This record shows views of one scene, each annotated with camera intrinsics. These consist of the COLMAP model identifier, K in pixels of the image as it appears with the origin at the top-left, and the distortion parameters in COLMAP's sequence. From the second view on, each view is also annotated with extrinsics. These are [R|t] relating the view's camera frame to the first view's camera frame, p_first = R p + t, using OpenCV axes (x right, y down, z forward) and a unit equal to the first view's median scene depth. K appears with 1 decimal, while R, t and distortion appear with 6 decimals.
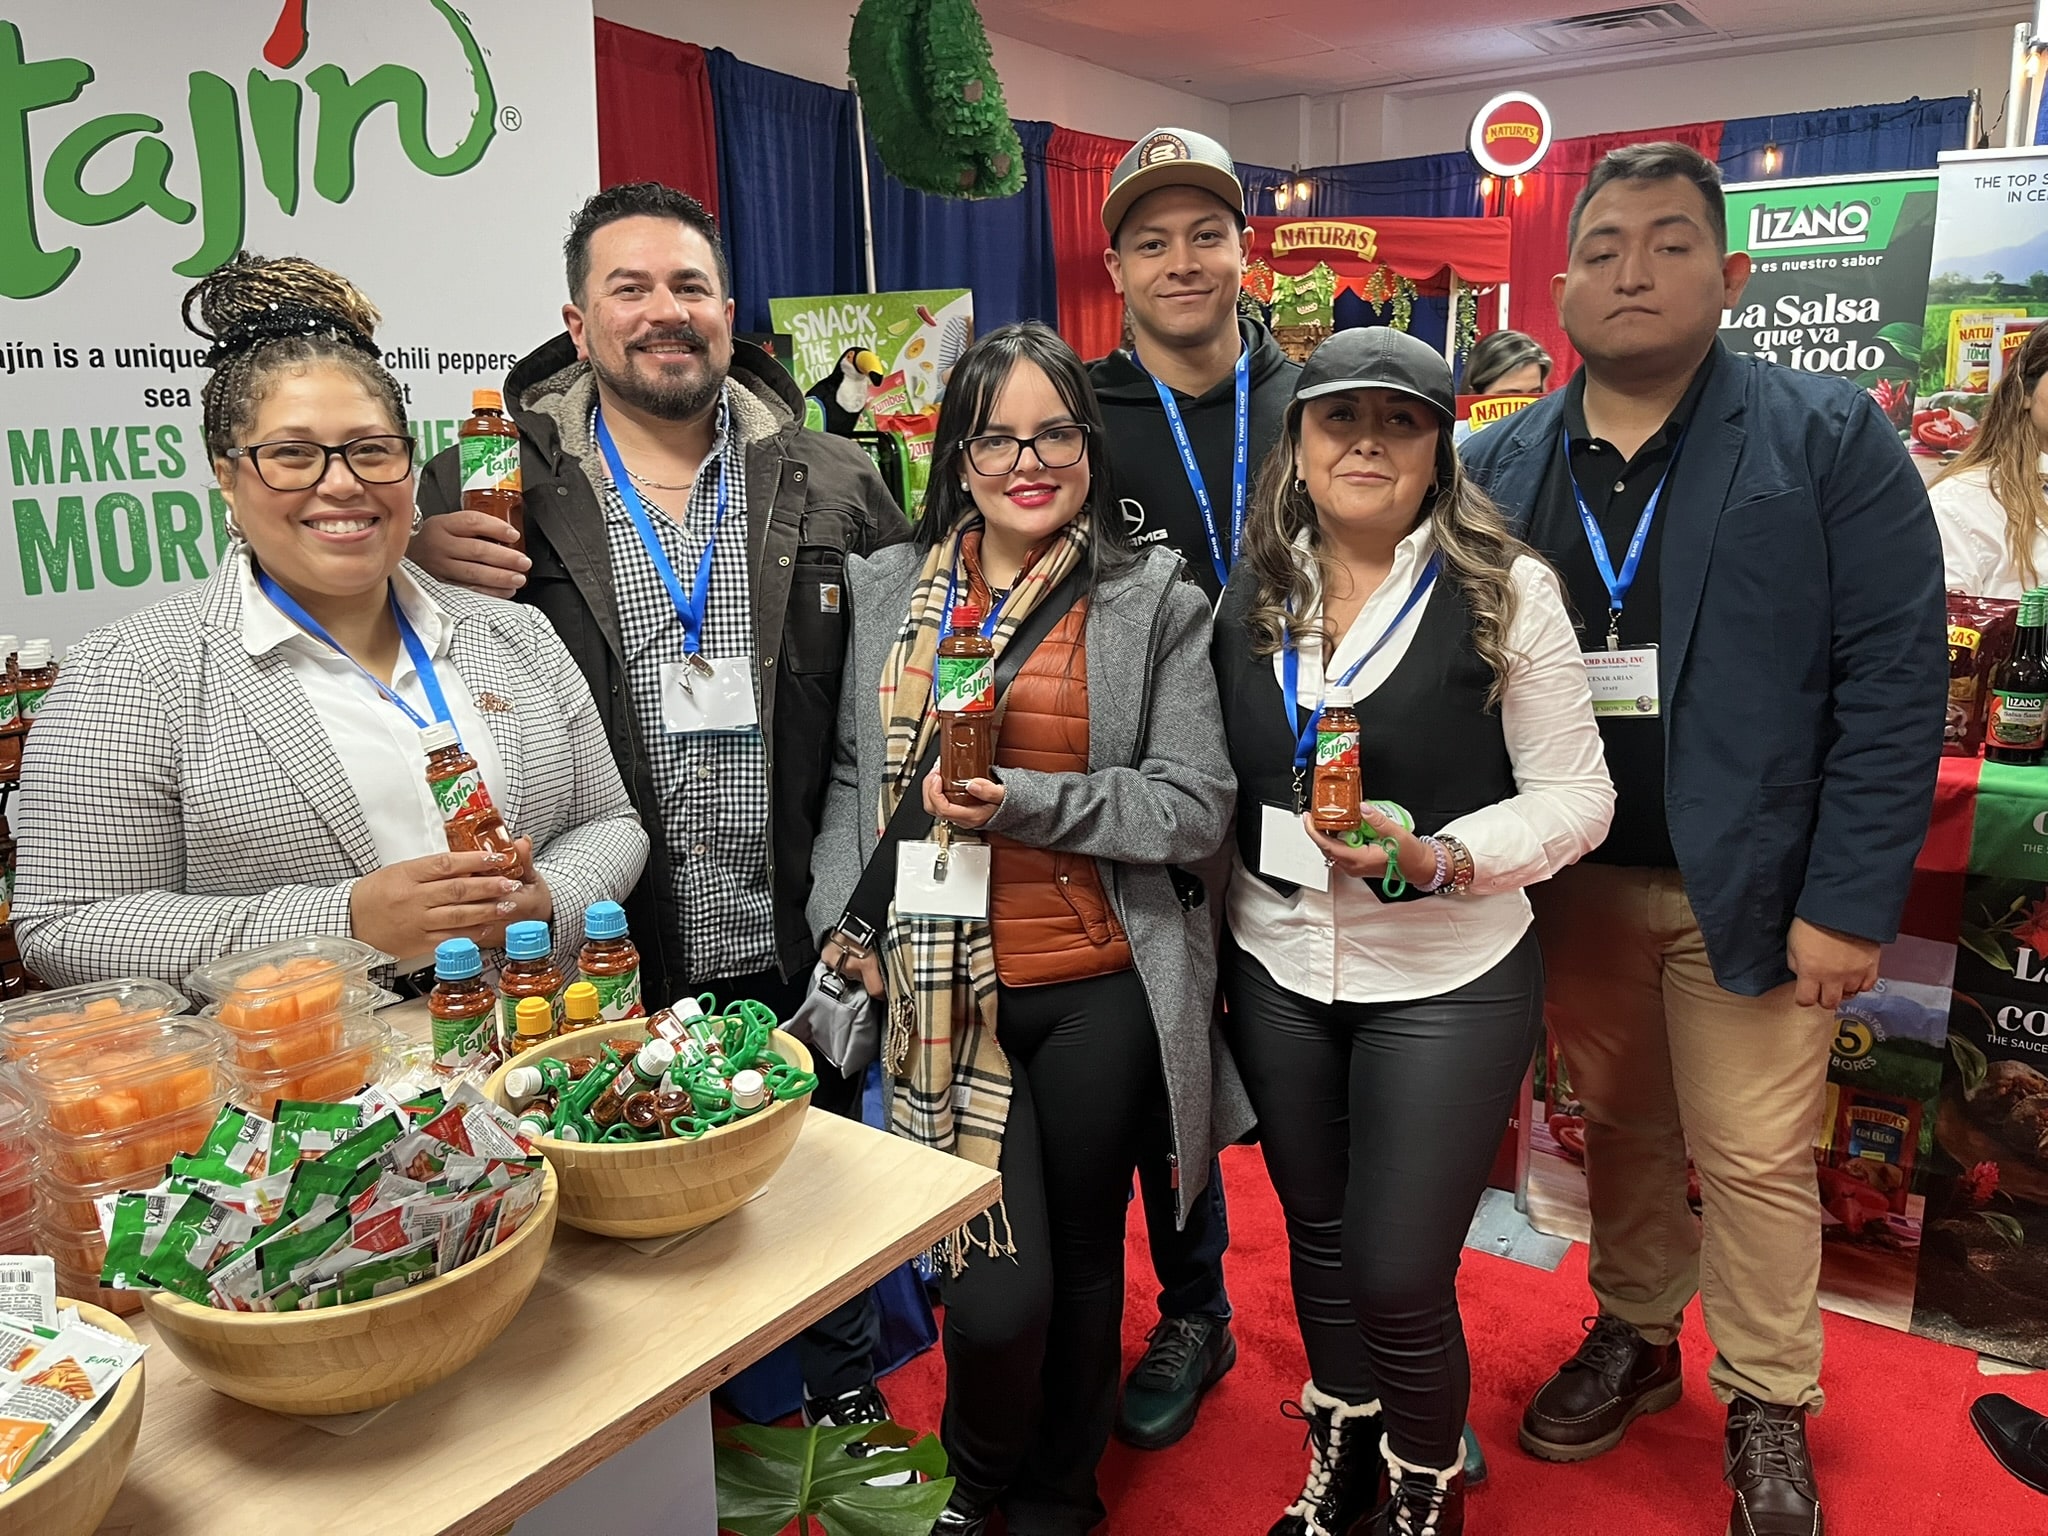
lens RADIAL K [[1557.3, 0, 1024.0], [0, 1557.3, 768.0], [0, 0, 1]] dist [-0.042280, -0.004398]
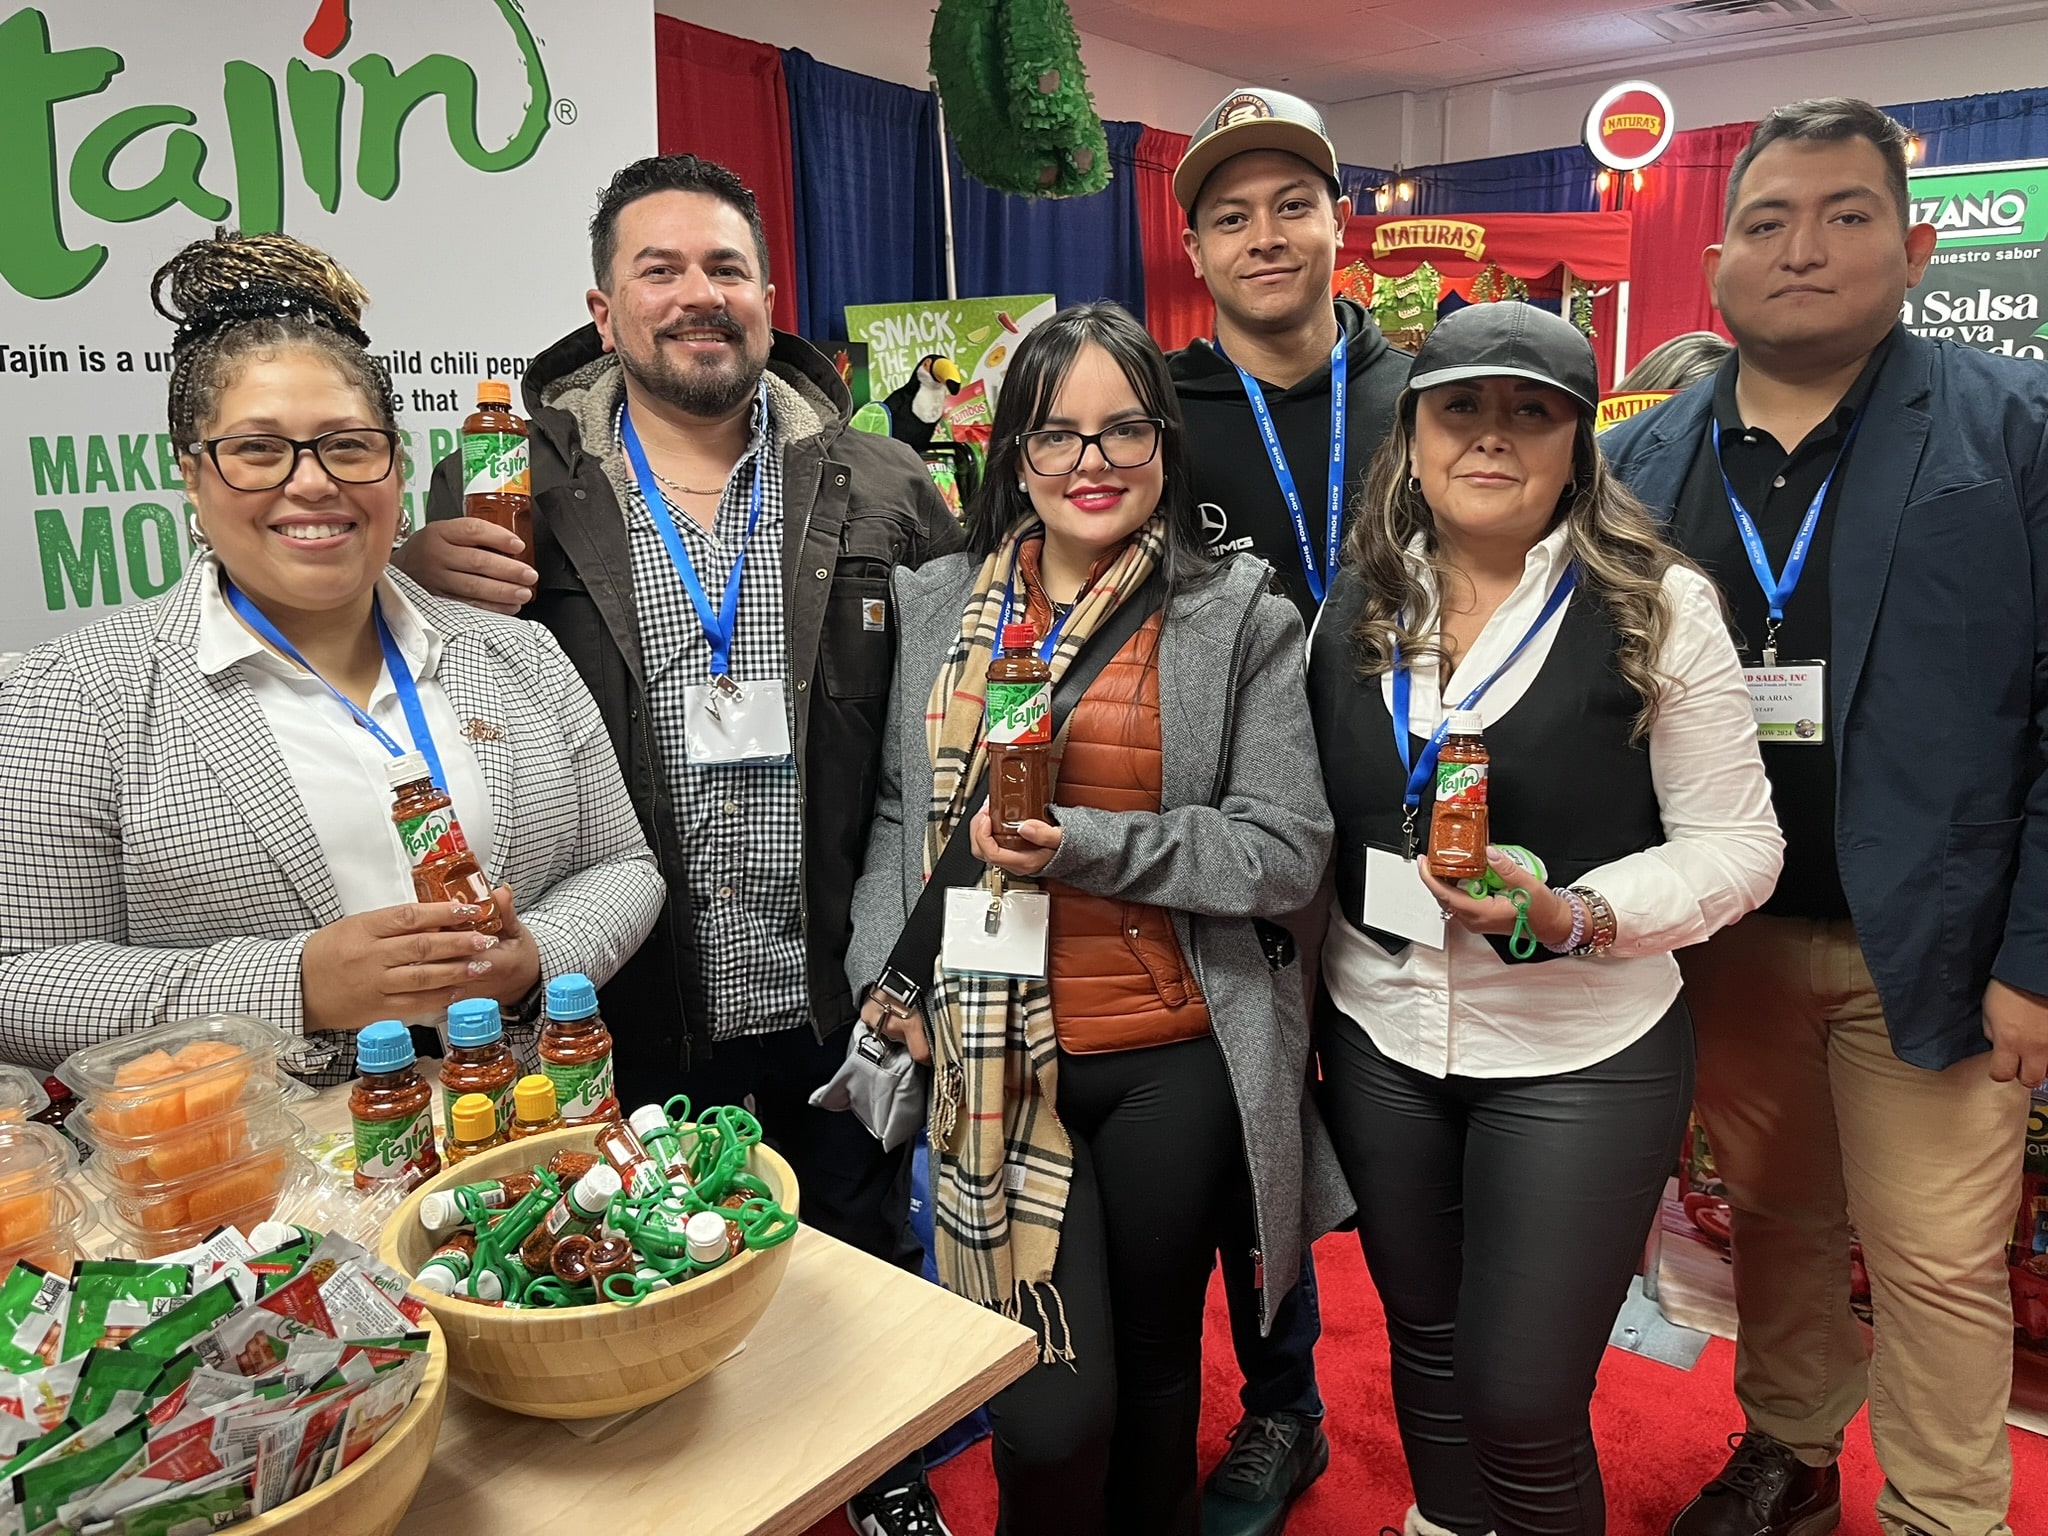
lens RADIAL K [[1554.9, 0, 994.6], [0, 1554.9, 741.1], [0, 0, 1]] dist [-0.011823, -0.036985]
pose [[0.996949, 0.008415, -0.077603, 0.014848], [-0.010679, 0.999528, -0.028810, -0.011151], [0.077324, 0.029551, 0.996568, 0.117131]]
